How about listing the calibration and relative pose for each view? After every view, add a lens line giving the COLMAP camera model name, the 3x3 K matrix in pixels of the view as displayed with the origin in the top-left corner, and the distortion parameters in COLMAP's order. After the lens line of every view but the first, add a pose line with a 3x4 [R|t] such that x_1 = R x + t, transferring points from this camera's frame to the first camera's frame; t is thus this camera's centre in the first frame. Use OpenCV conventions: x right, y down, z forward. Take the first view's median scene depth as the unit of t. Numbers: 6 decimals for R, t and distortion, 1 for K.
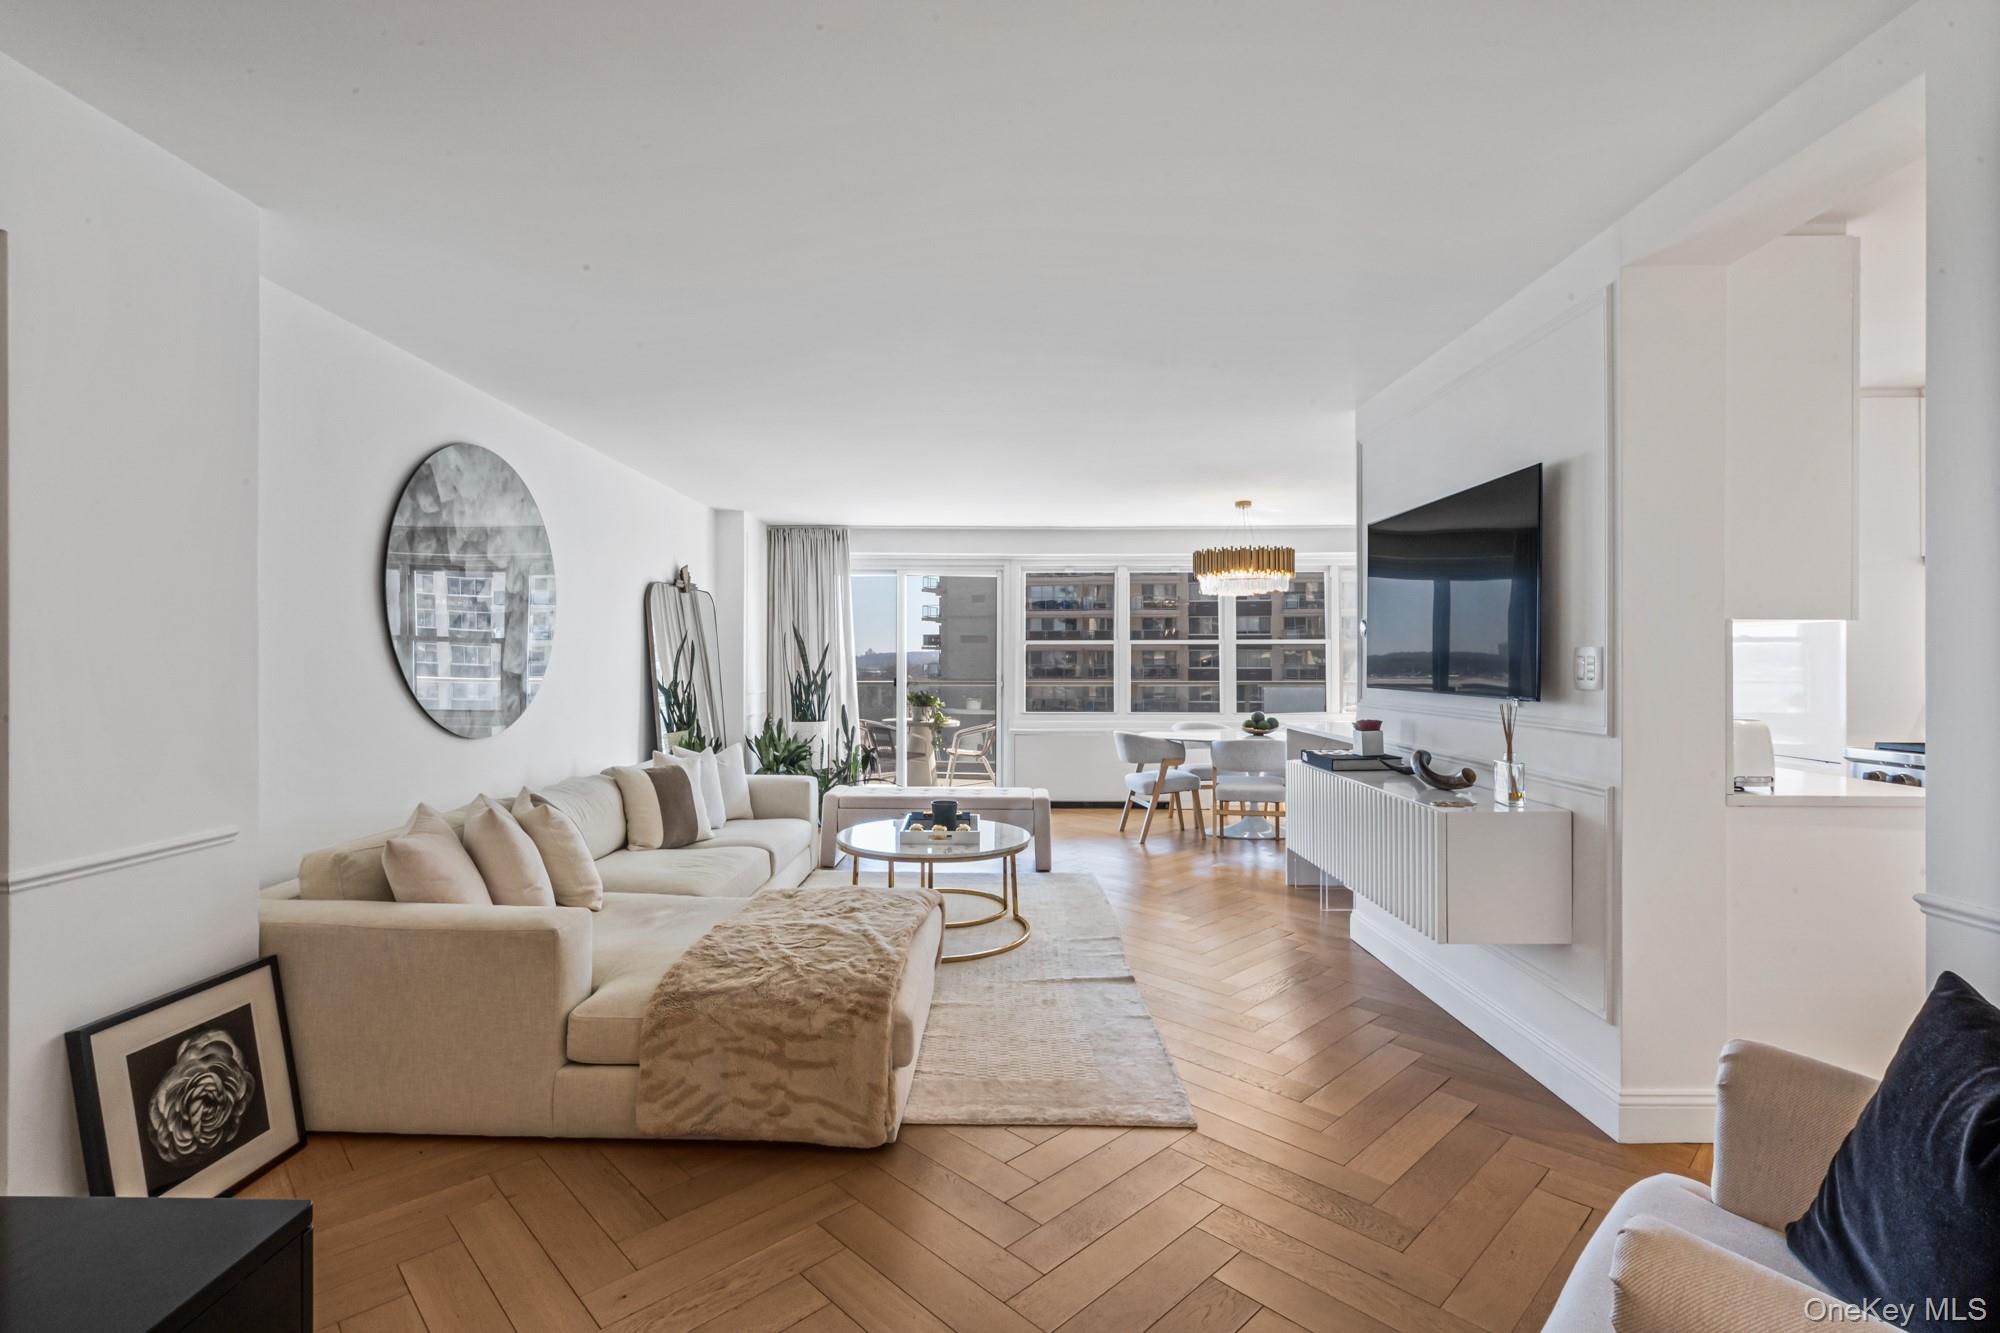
lens RADIAL K [[923.7, 0, 985.2], [0, 923.7, 663.7], [0, 0, 1]] dist [-0.007722, 0.002987]
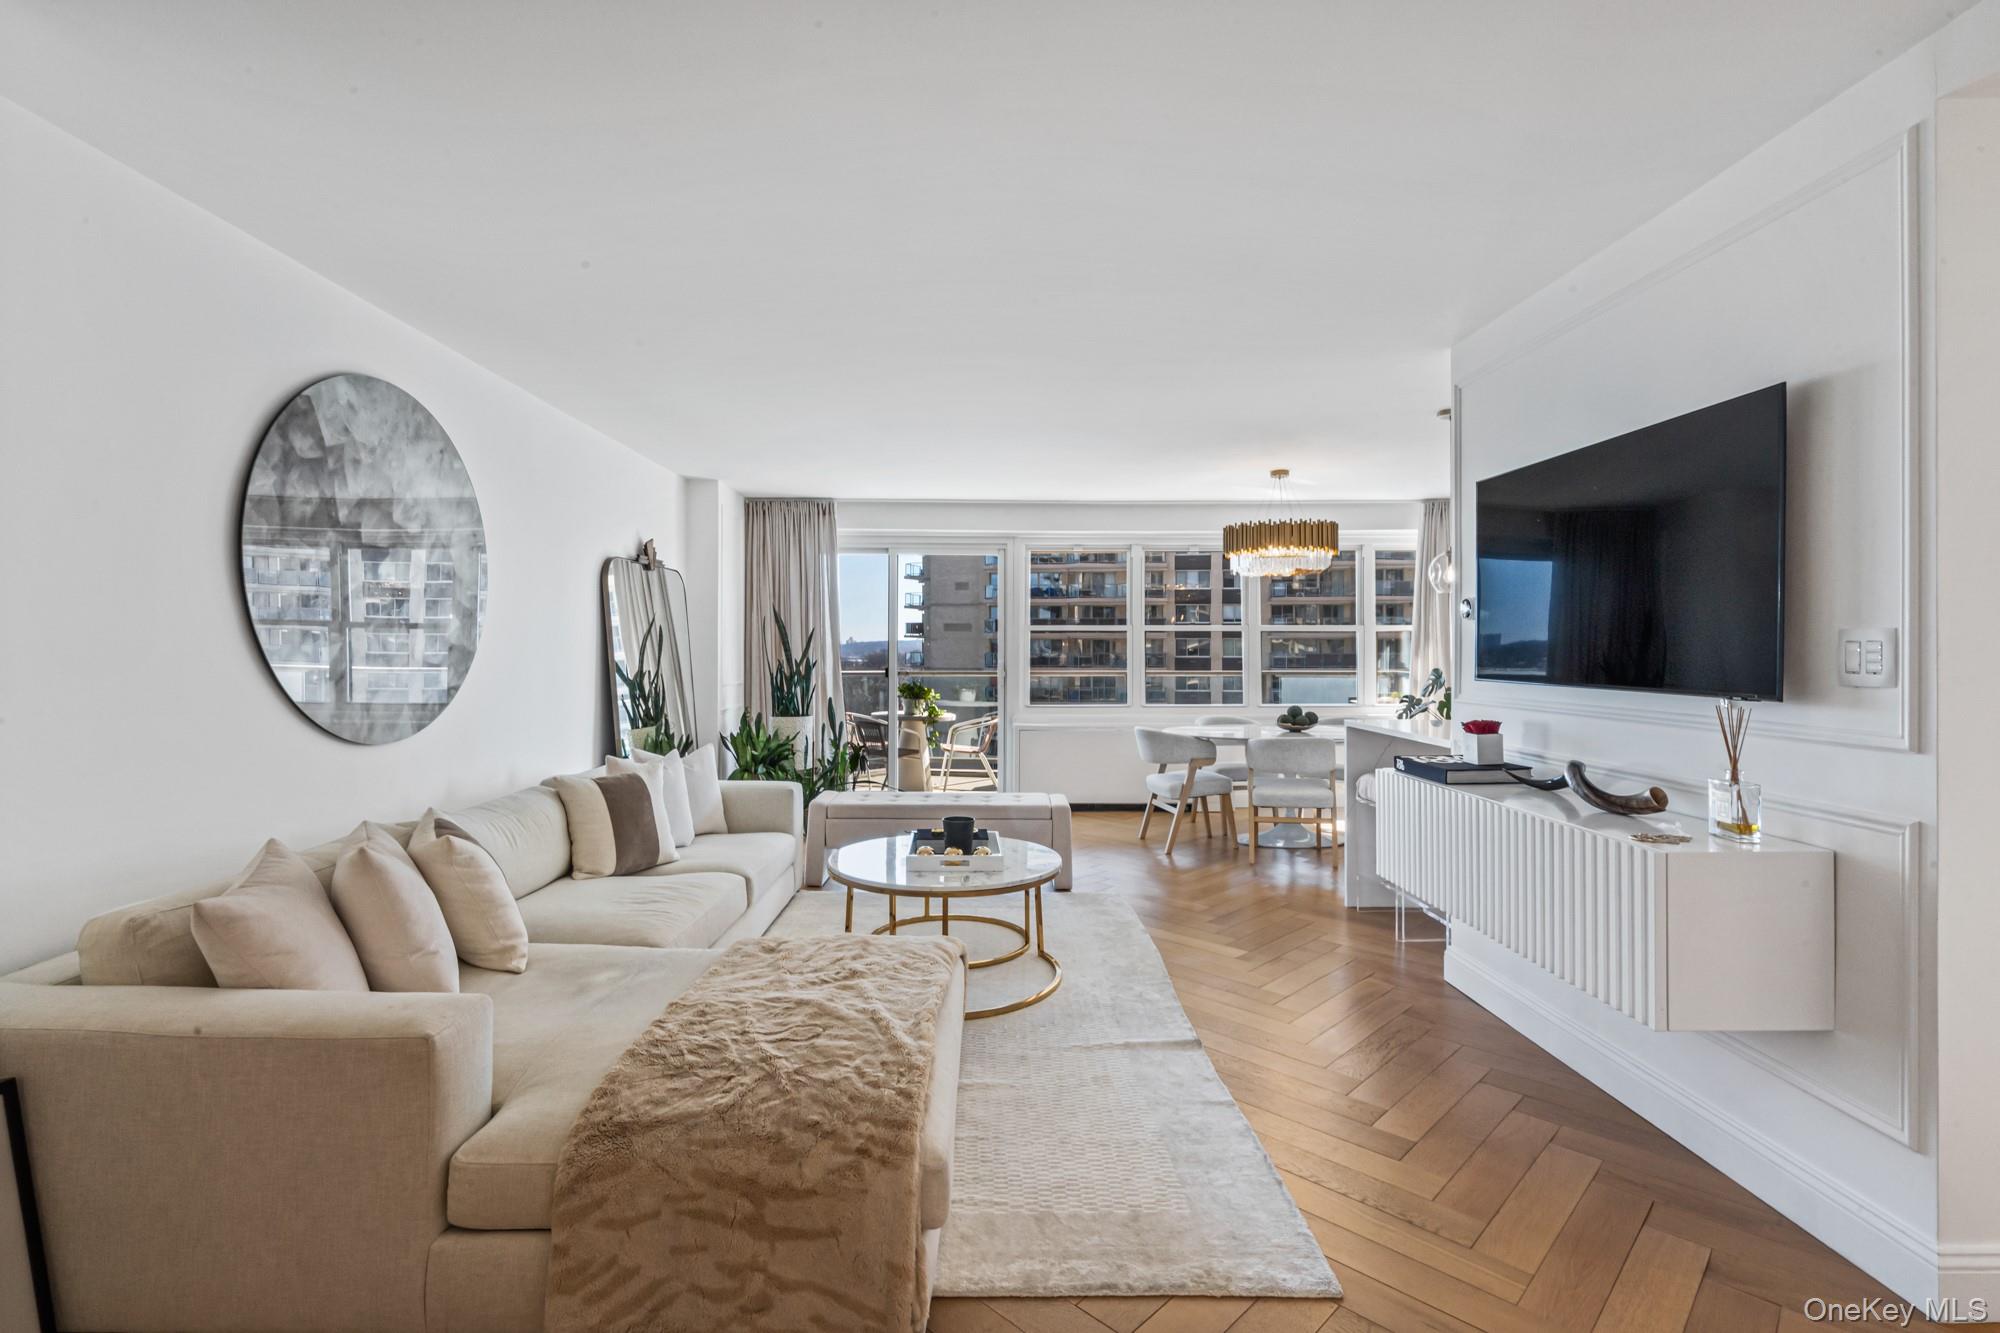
lens RADIAL K [[923.7, 0, 987.5], [0, 923.7, 651.2], [0, 0, 1]] dist [-0.007722, 0.002987]
pose [[0.999722, 0.000276, 0.023563, -0.042354], [-0.000250, 0.999999, -0.001084, 0.000704], [-0.023563, 0.001077, 0.999722, 0.194087]]
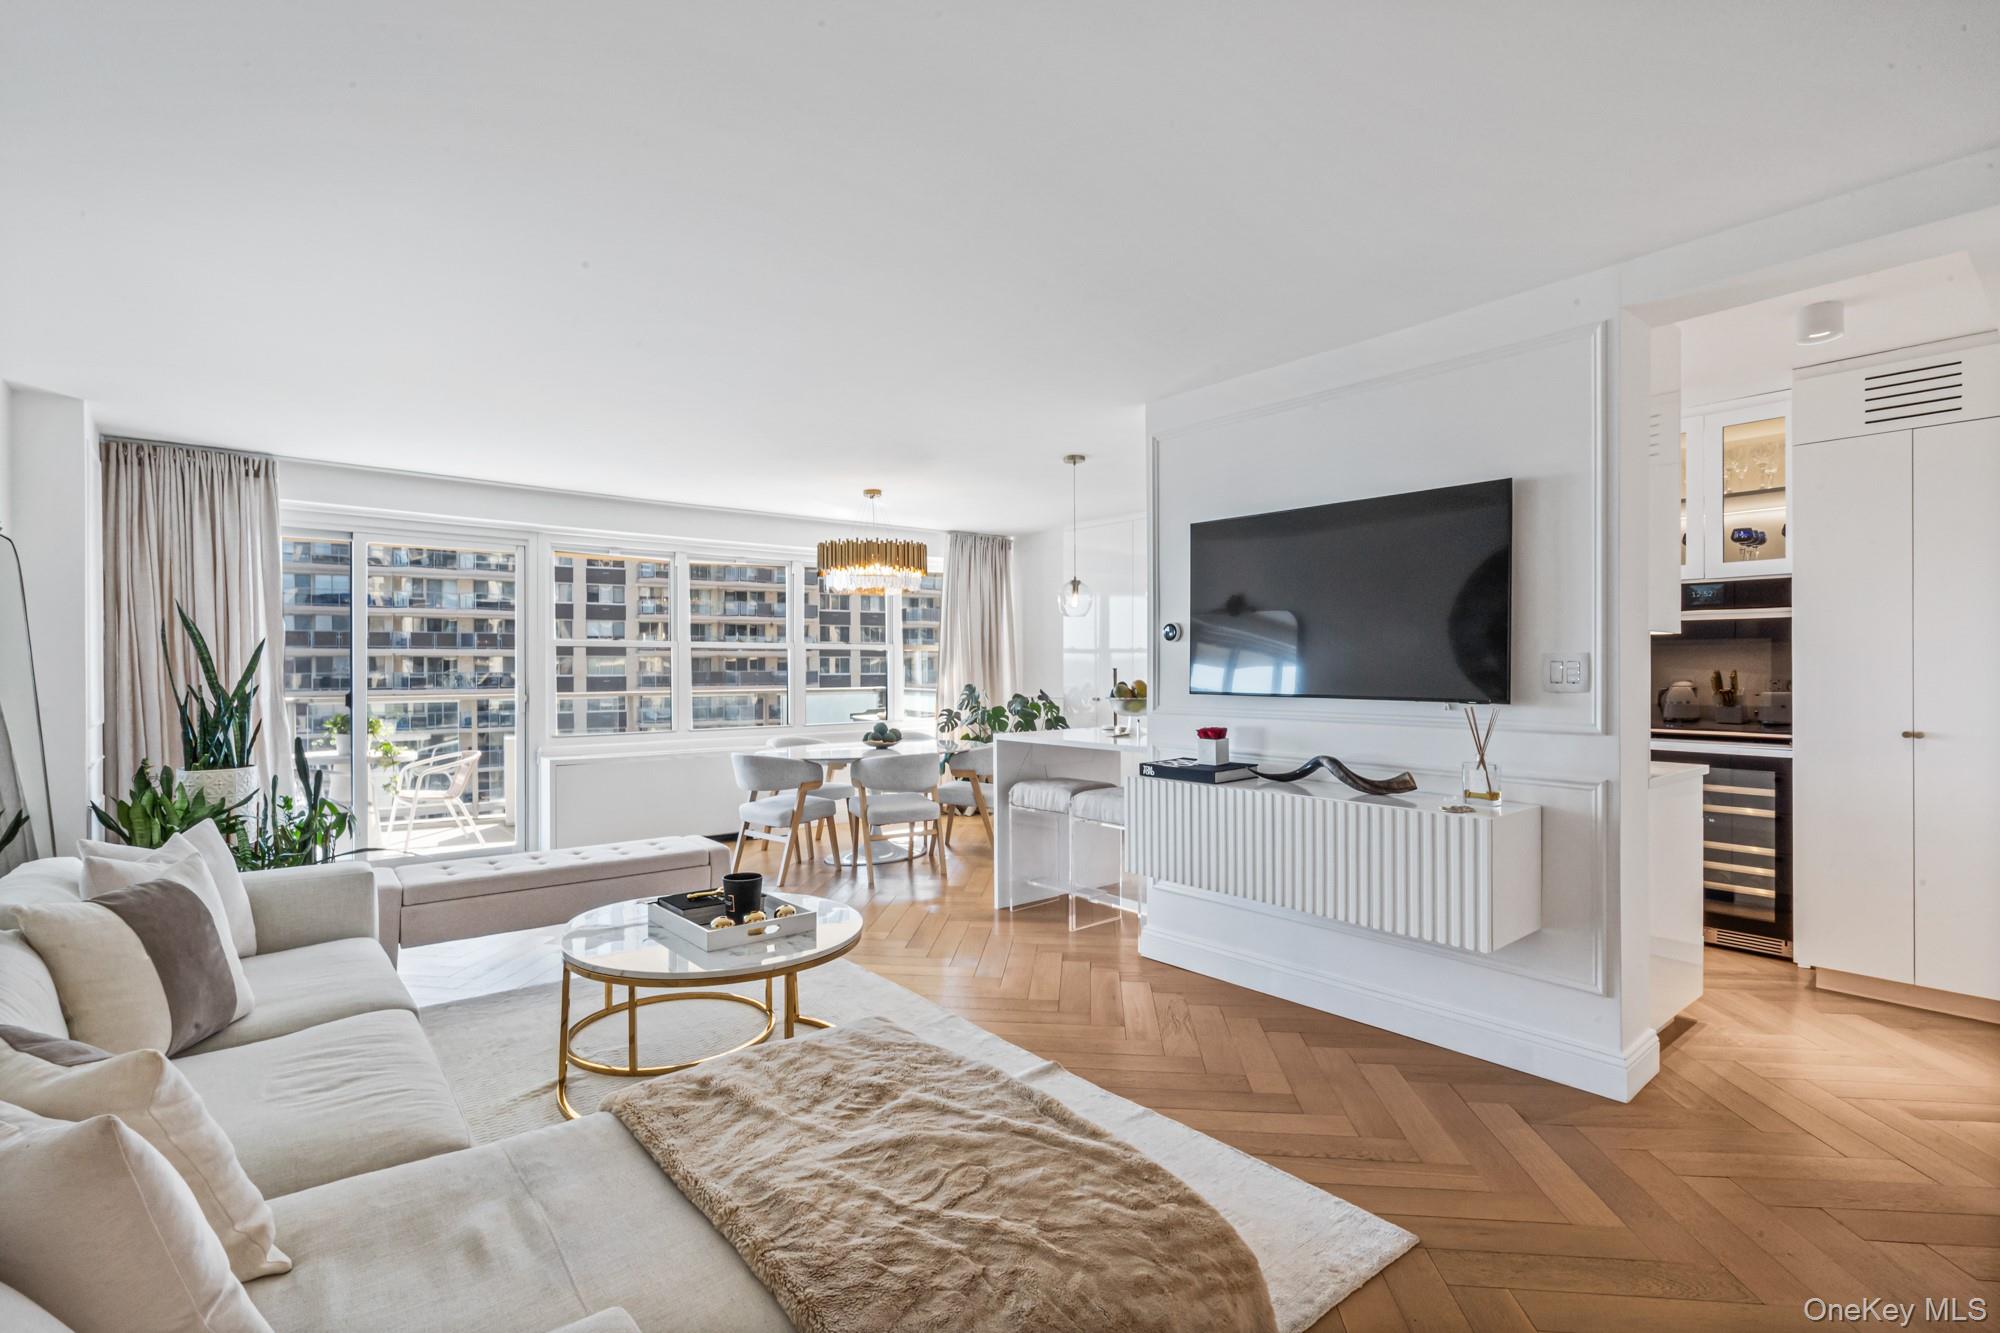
lens RADIAL K [[923.7, 0, 972.9], [0, 923.7, 675.3], [0, 0, 1]] dist [-0.007722, 0.002987]
pose [[0.764666, -0.007182, 0.644387, -0.392450], [0.003869, 0.999971, 0.006554, -0.001046], [-0.644415, -0.002518, 0.764671, 0.423435]]
